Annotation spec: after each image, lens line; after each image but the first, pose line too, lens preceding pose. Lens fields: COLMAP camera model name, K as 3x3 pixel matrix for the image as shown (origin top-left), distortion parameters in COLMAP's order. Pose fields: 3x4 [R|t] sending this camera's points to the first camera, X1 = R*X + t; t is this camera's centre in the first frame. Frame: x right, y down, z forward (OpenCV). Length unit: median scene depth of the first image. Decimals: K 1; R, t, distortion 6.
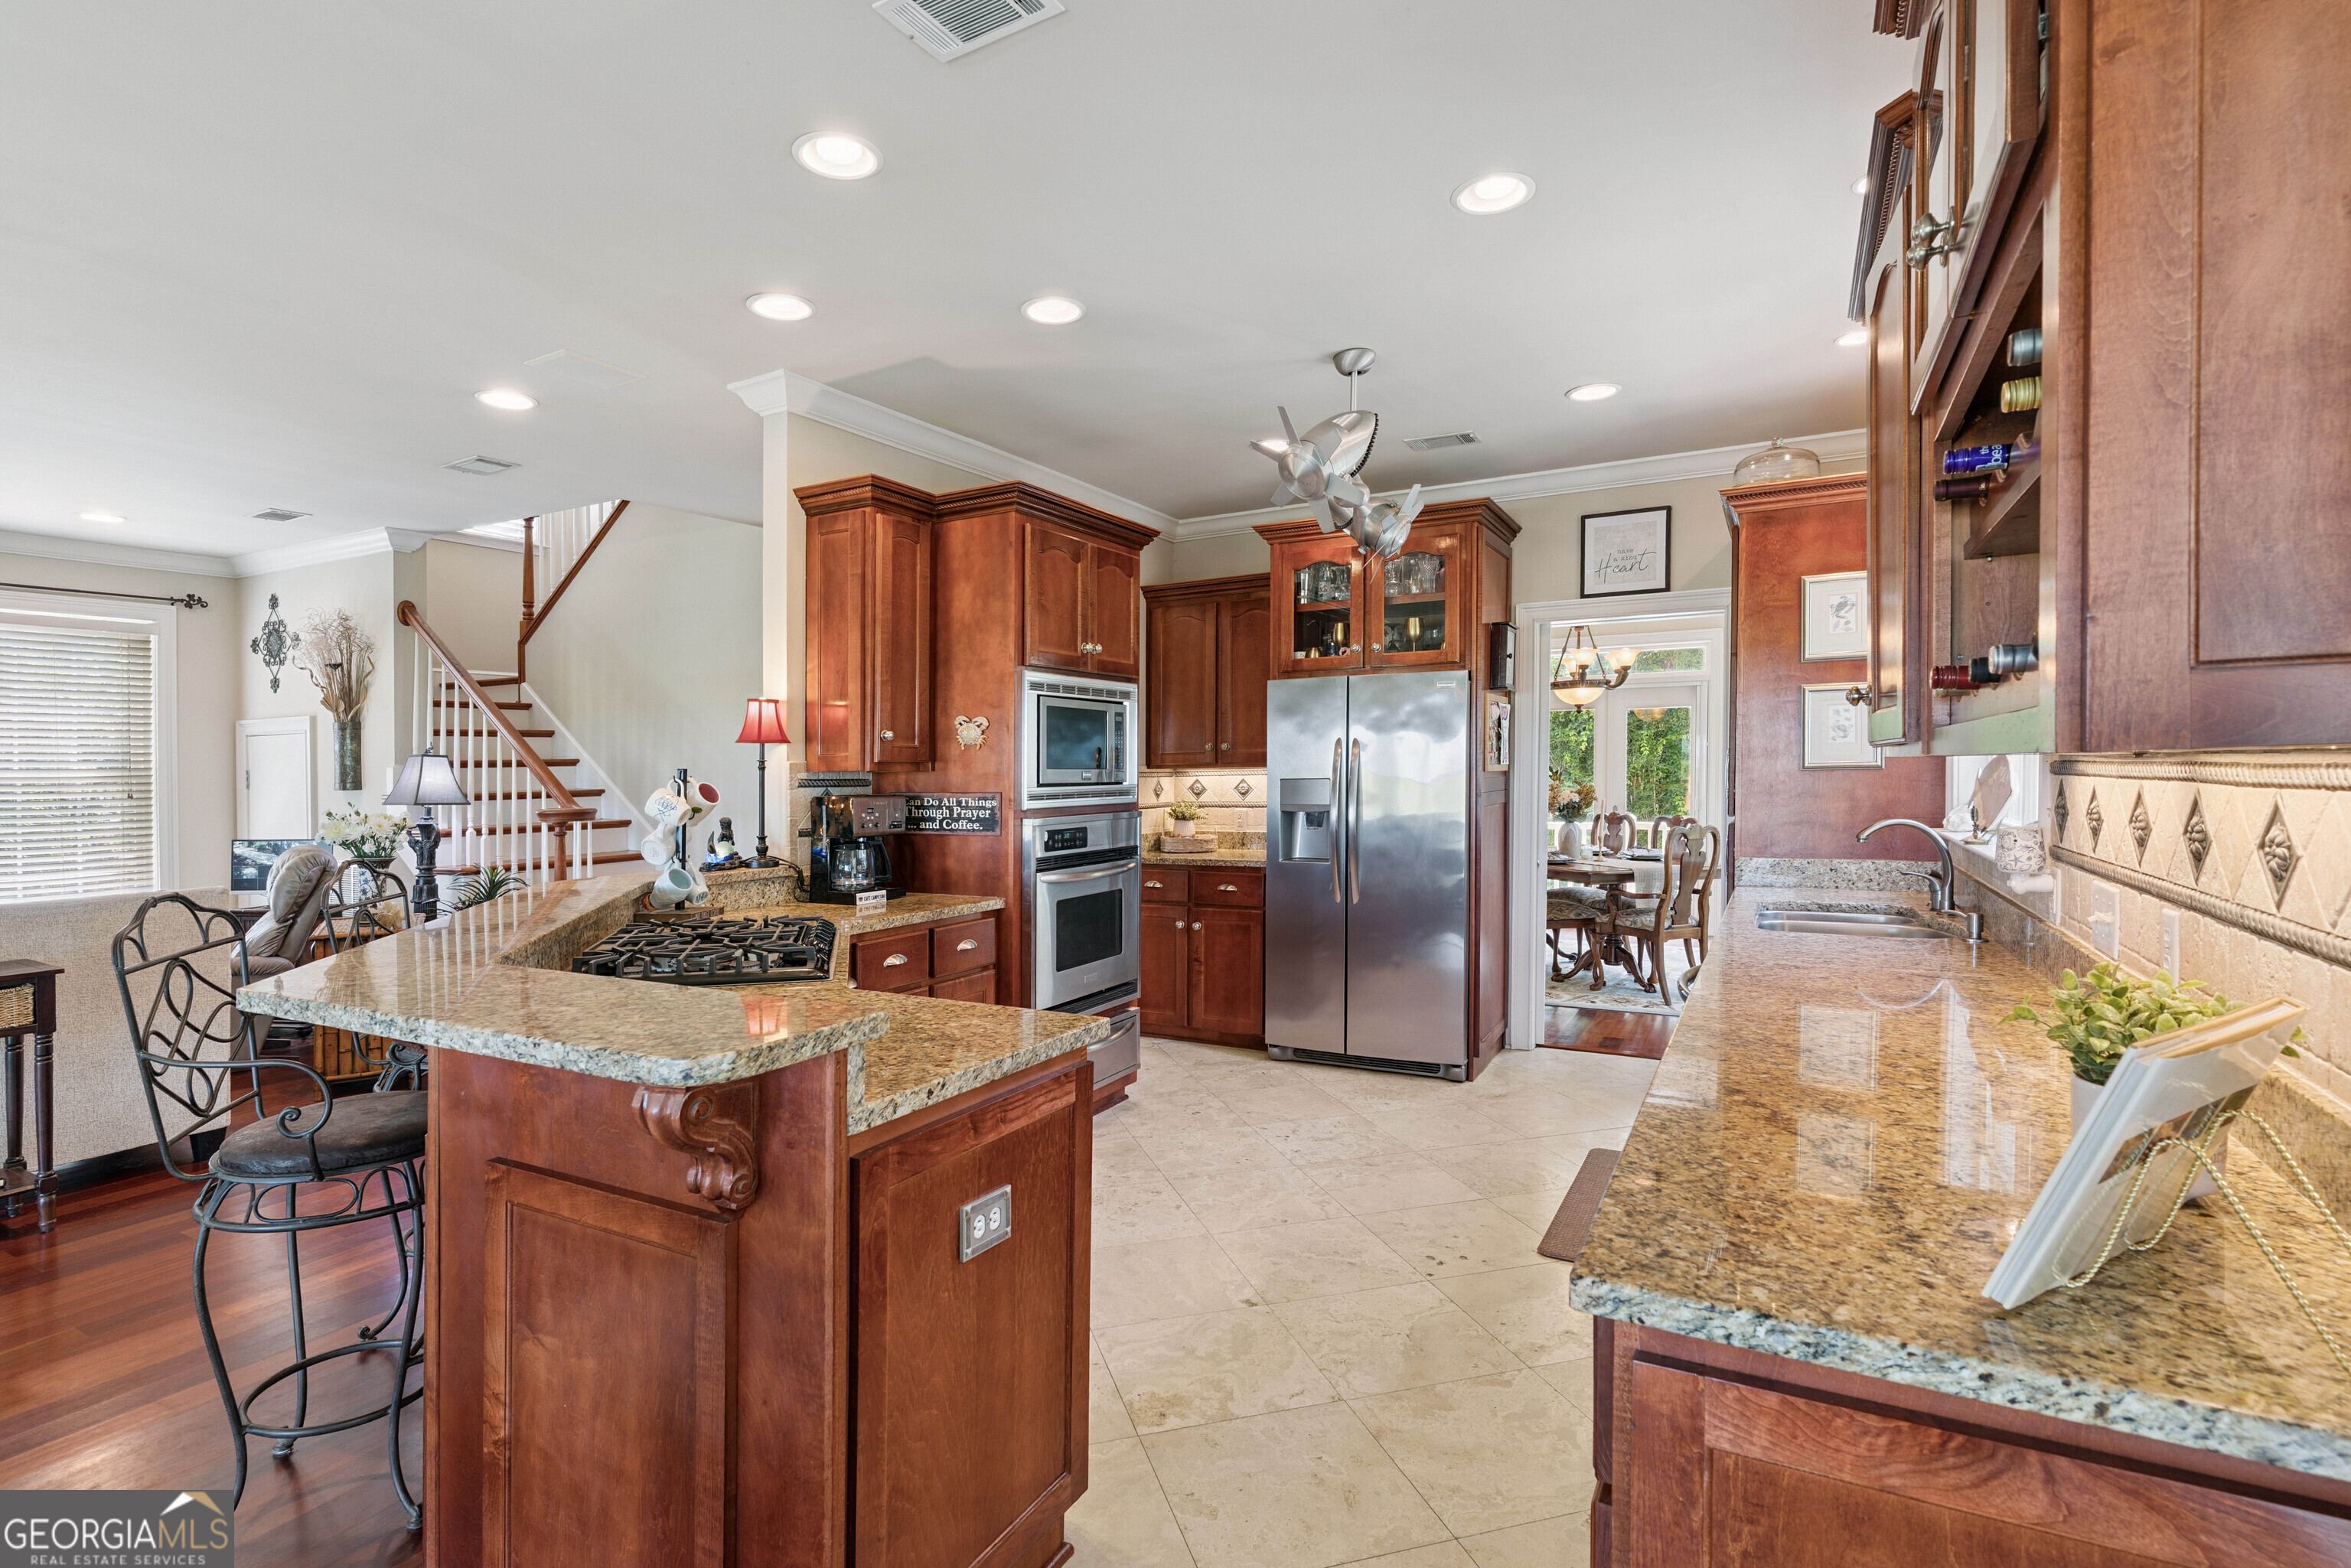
lens RADIAL K [[1119.5, 0, 1166.9], [0, 1119.5, 807.0], [0, 0, 1]] dist [0.001187, -0.001382]
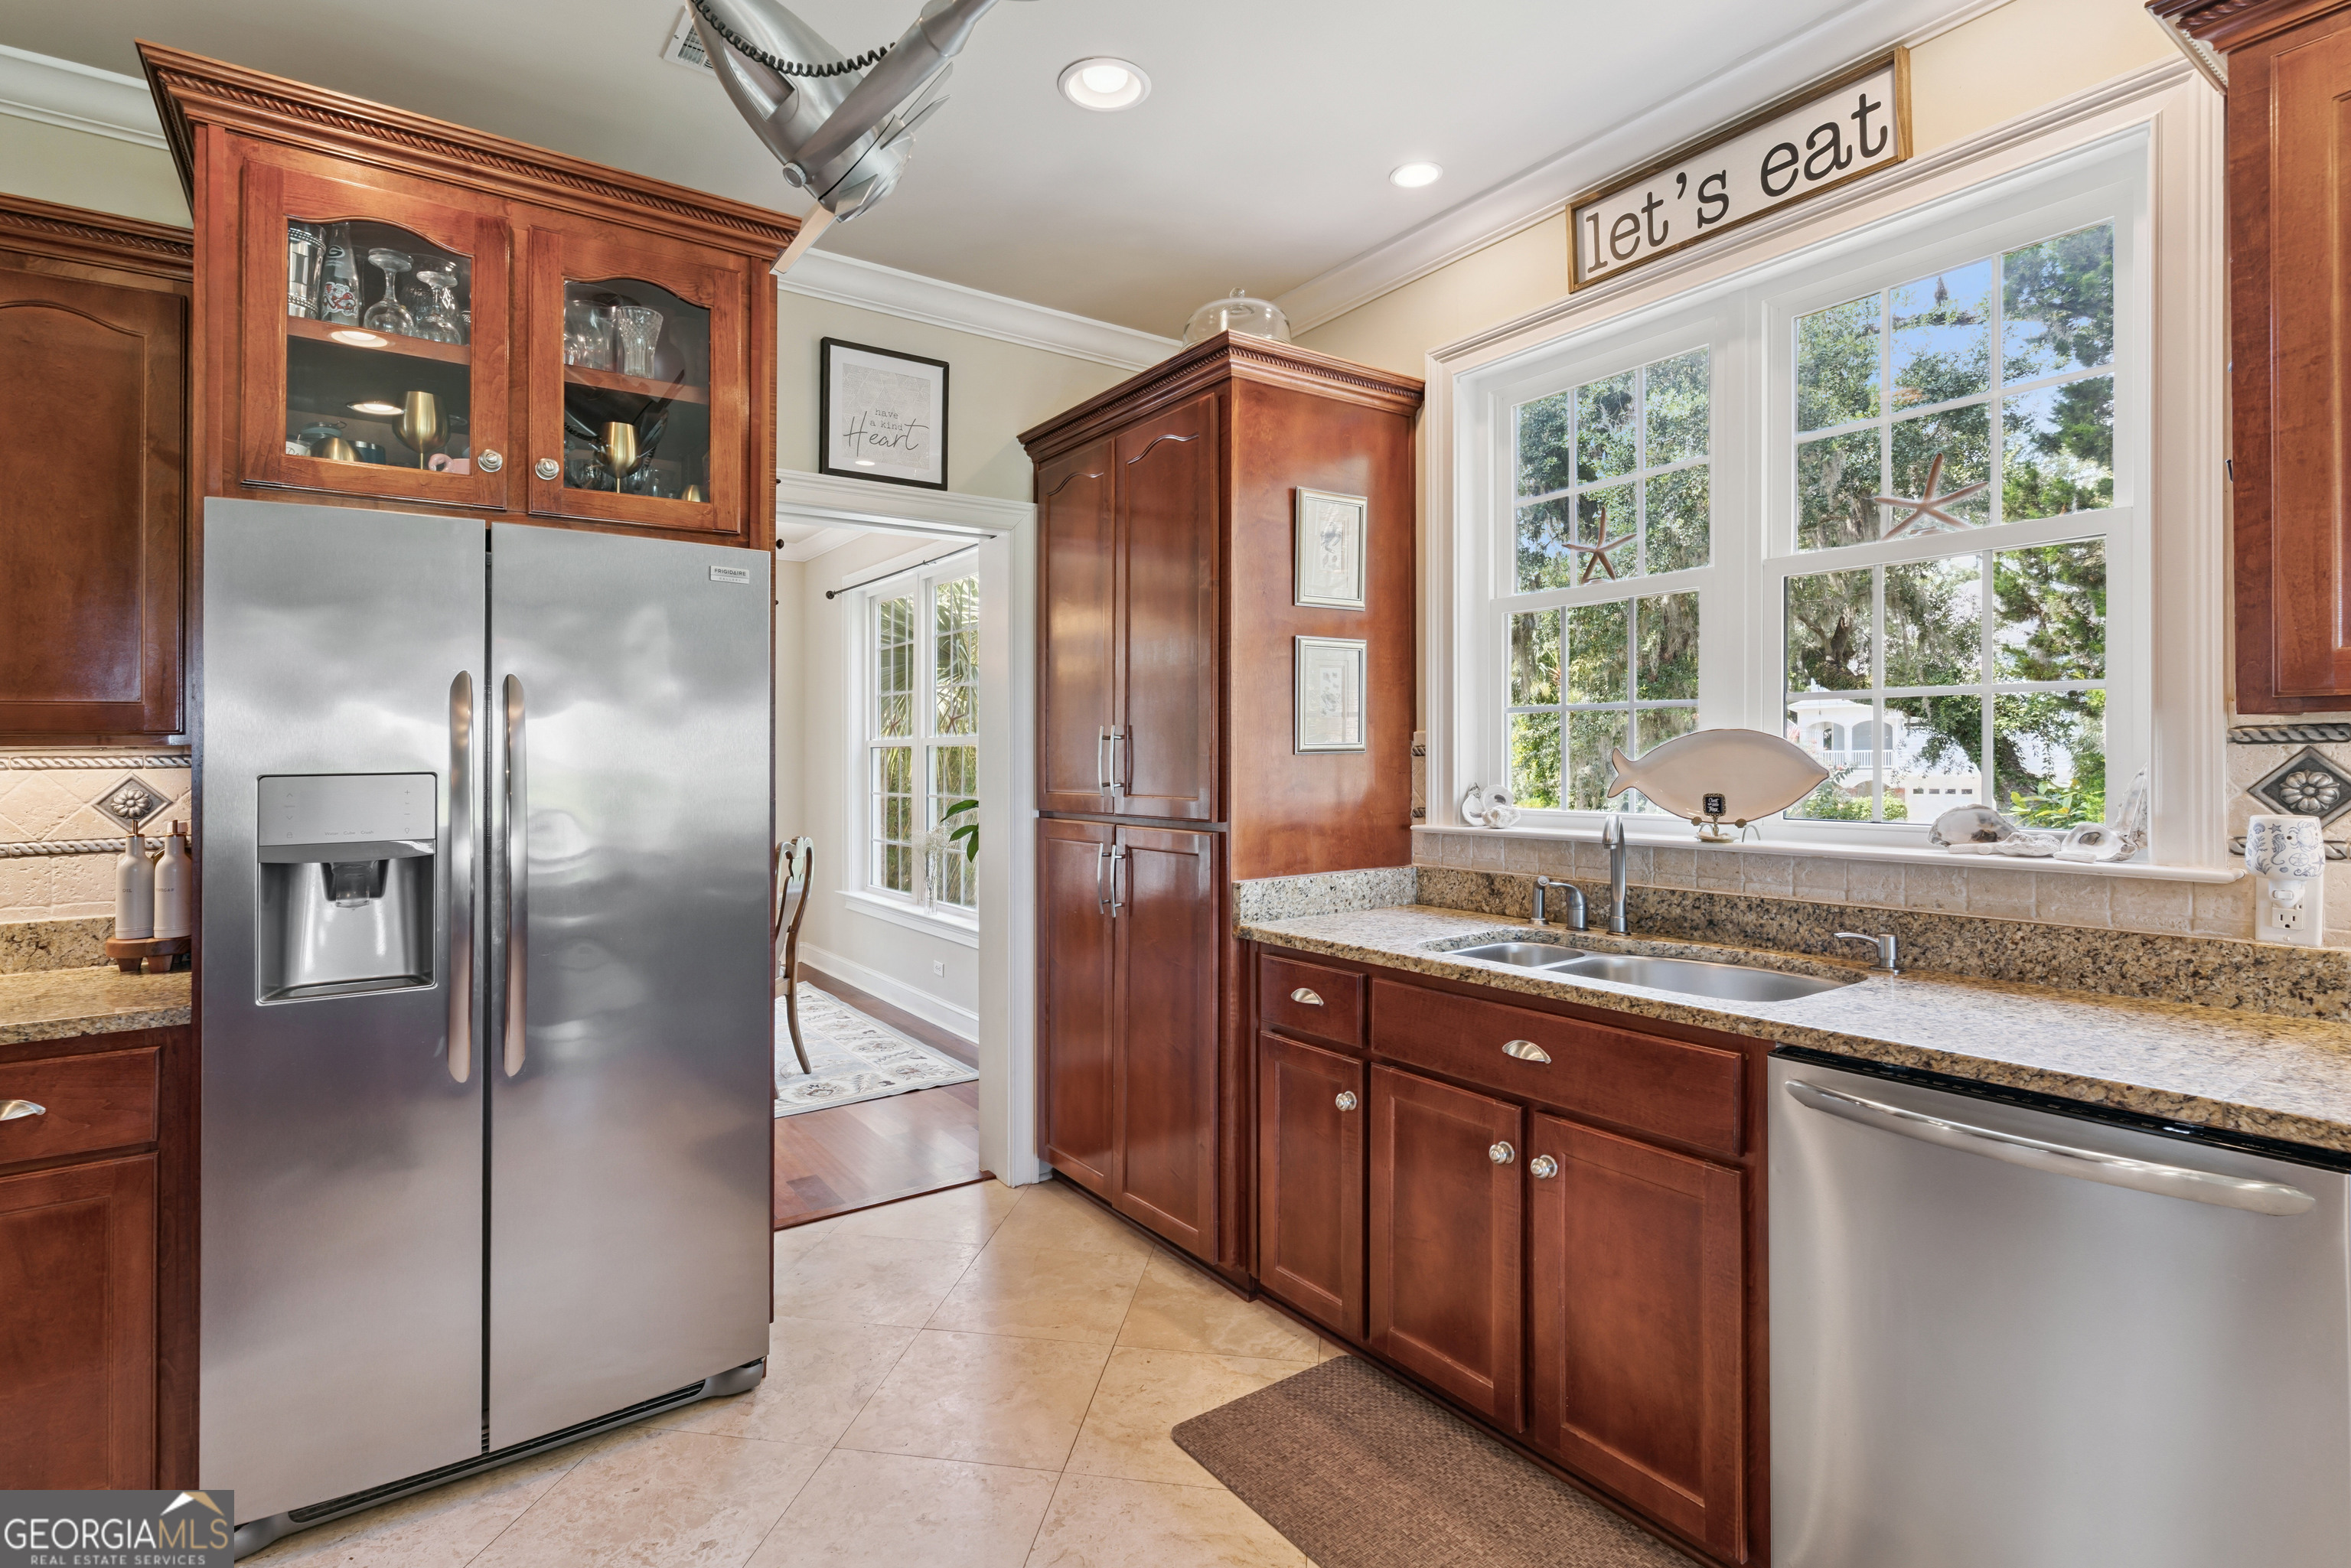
lens RADIAL K [[1119.5, 0, 1142.1], [0, 1119.5, 762.5], [0, 0, 1]] dist [0.001187, -0.001382]
pose [[0.448120, 0.004908, 0.893960, -0.096340], [0.035578, 0.999095, -0.023319, -0.010648], [-0.893265, 0.042256, 0.447540, 0.604056]]
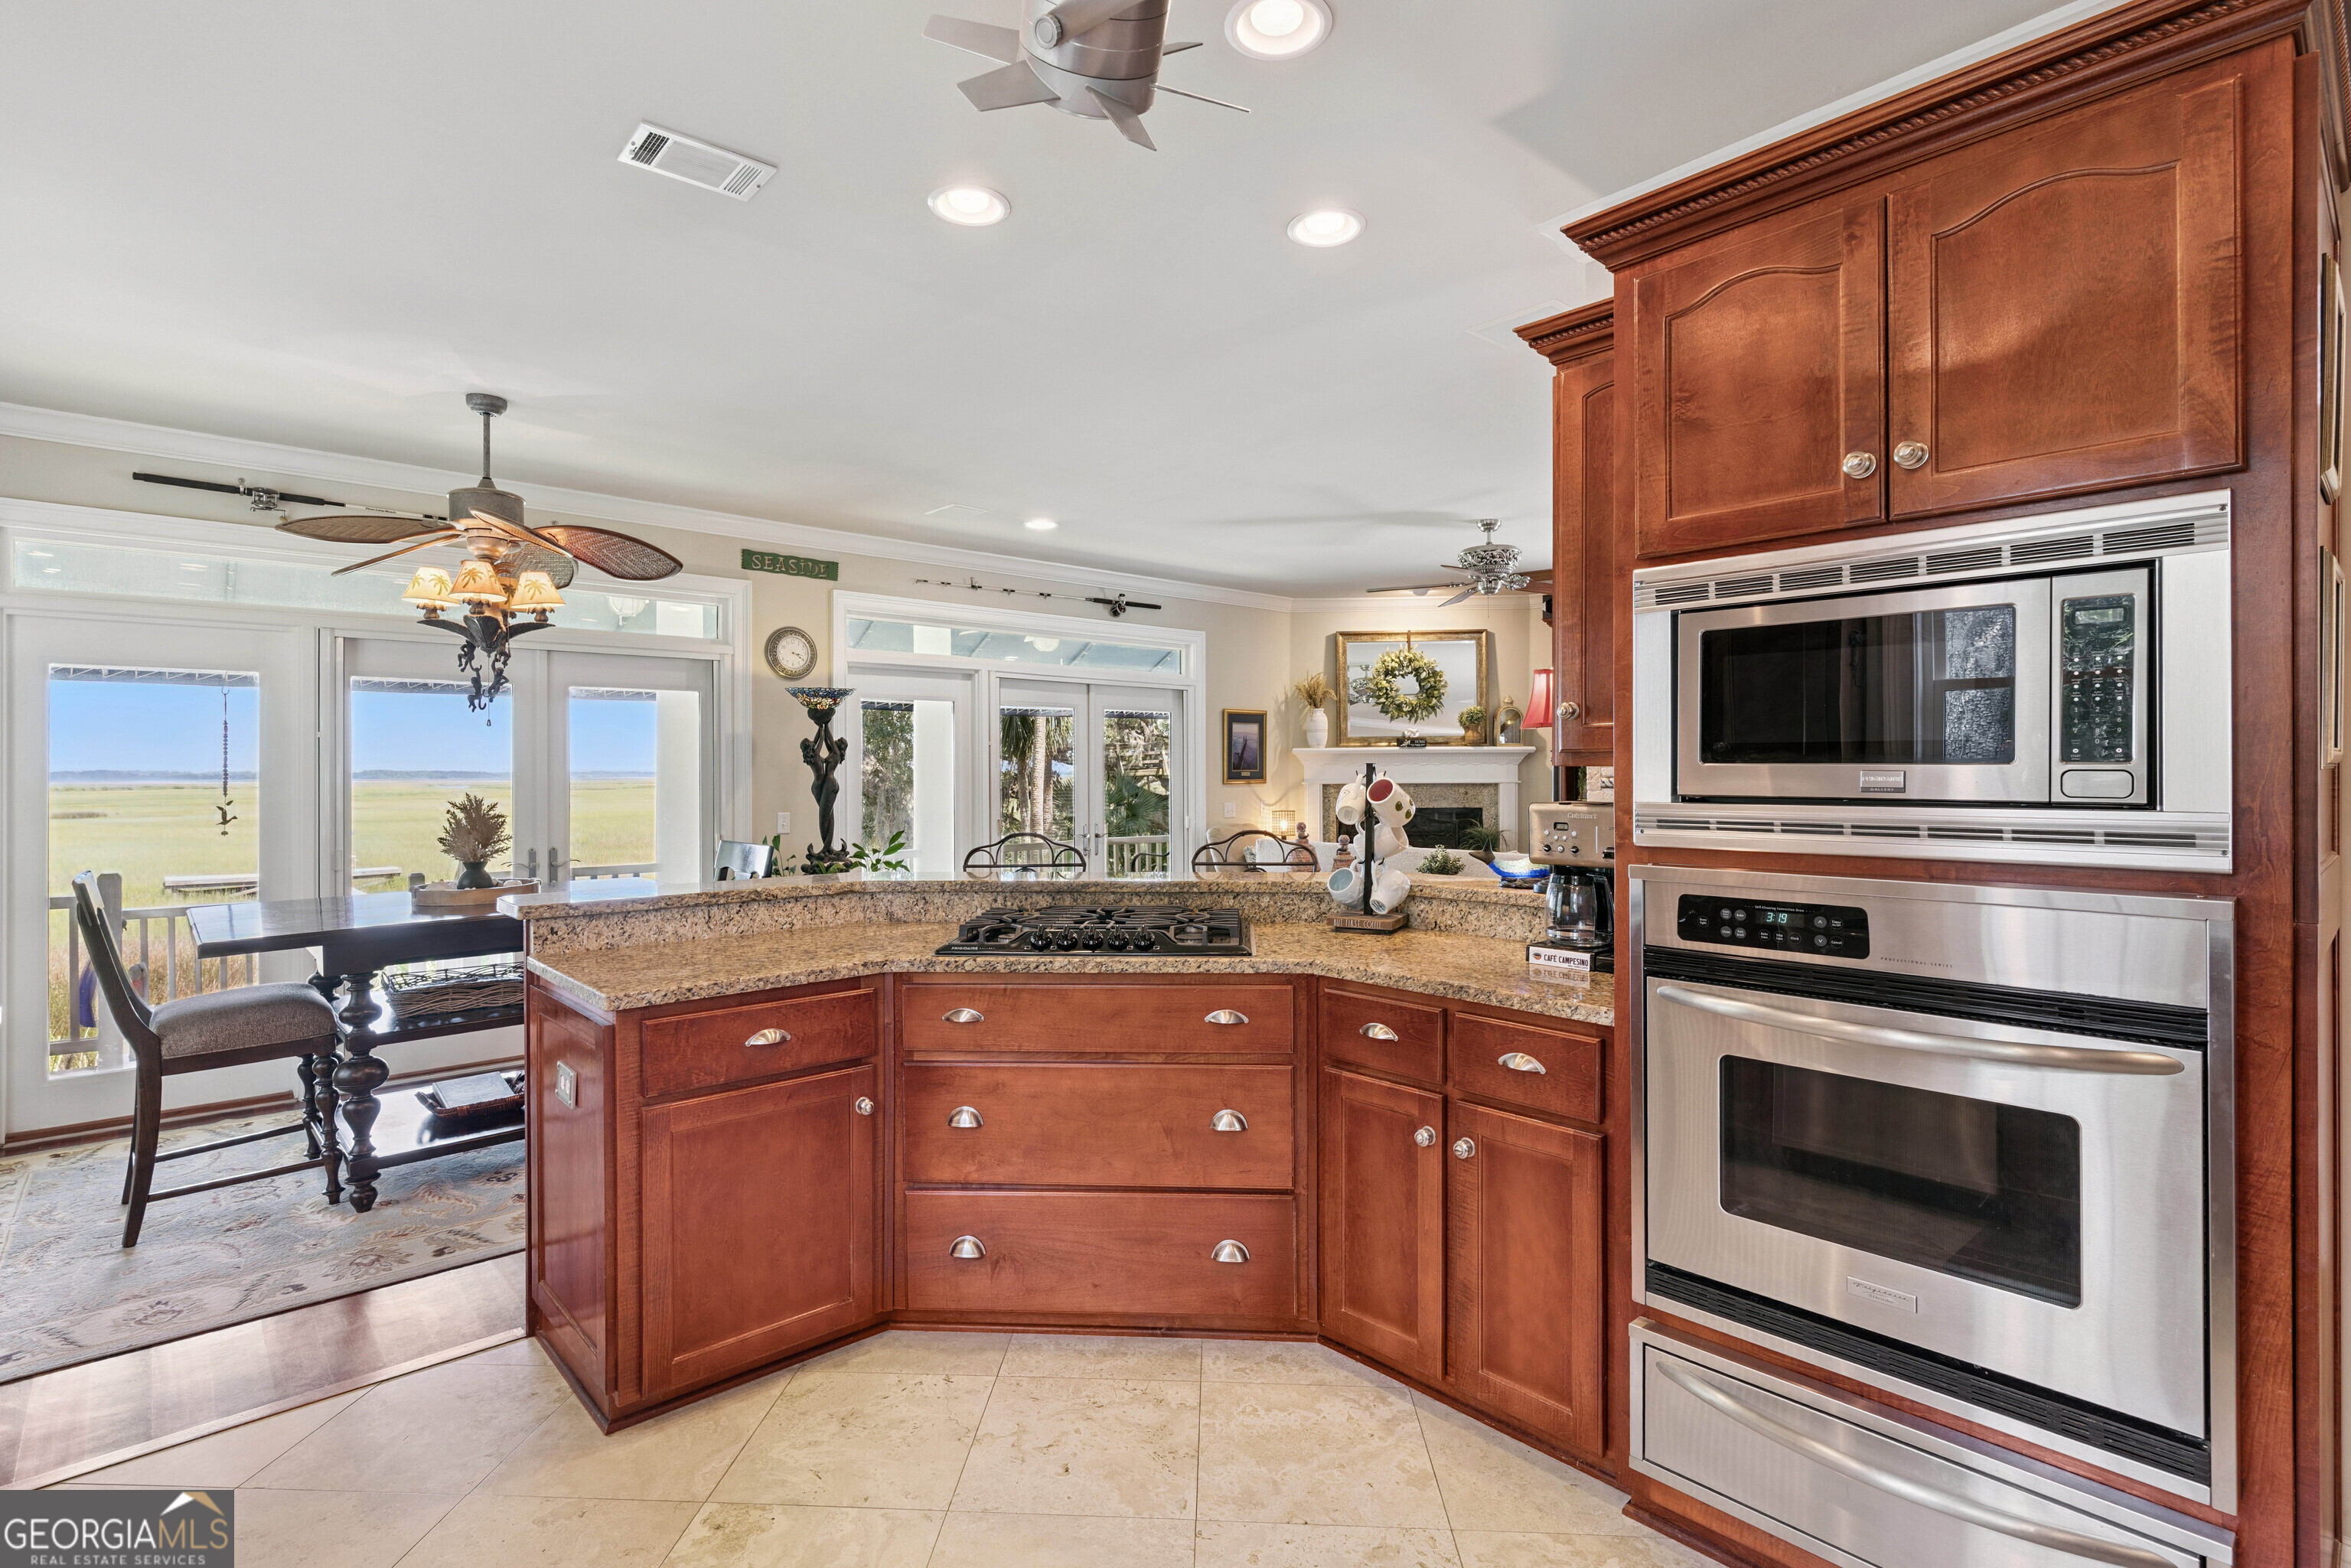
lens RADIAL K [[1119.5, 0, 1163.0], [0, 1119.5, 771.3], [0, 0, 1]] dist [0.001187, -0.001382]
pose [[-0.323839, 0.015743, -0.945981, 0.328870], [-0.022986, 0.999435, 0.024502, -0.030322], [0.945833, 0.029679, -0.323295, 0.757260]]
